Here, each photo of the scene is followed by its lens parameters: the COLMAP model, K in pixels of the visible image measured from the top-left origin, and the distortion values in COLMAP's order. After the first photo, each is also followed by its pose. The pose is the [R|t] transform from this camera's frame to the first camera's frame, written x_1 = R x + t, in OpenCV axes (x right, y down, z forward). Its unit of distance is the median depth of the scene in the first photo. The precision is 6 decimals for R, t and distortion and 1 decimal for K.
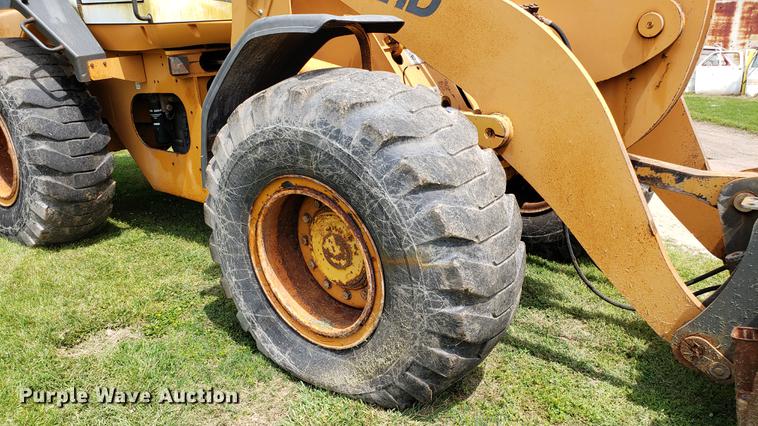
lens RADIAL K [[599.0, 0, 384.5], [0, 599.0, 219.4], [0, 0, 1]] dist [0.036998, -0.044084]
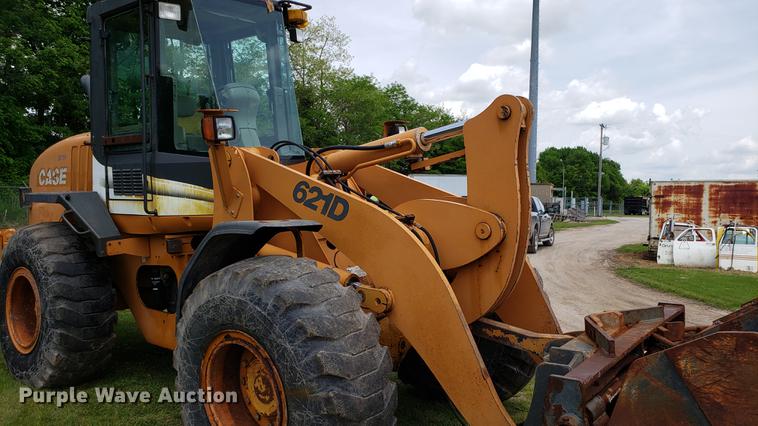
lens RADIAL K [[599.0, 0, 376.7], [0, 599.0, 215.5], [0, 0, 1]] dist [0.036998, -0.044084]
pose [[0.999059, 0.012685, -0.041484, 0.217351], [-0.023528, 0.961872, -0.272486, 0.039967], [0.036446, 0.273205, 0.961265, -0.372928]]
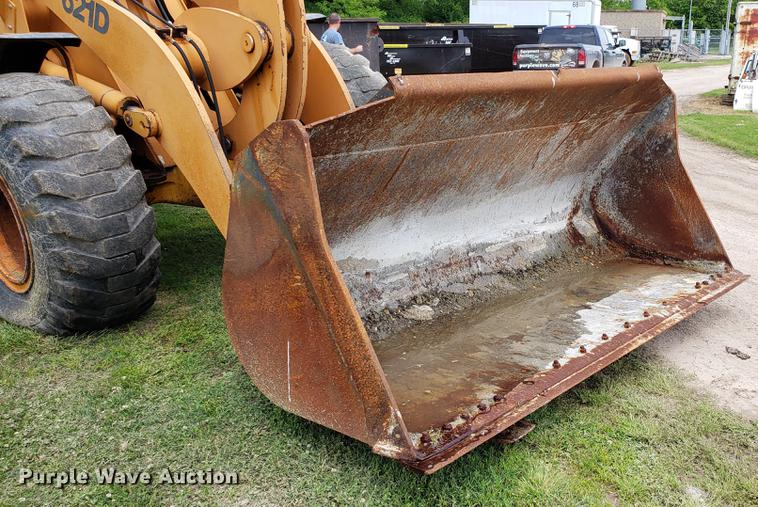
lens RADIAL K [[738.8, 0, 464.4], [0, 738.8, 273.5], [0, 0, 1]] dist [0.034456, 0.000000]
pose [[0.999657, 0.011579, -0.023485, 0.861651], [-0.011423, 0.999912, 0.006738, 0.147318], [0.023561, -0.006467, 0.999701, -0.547970]]
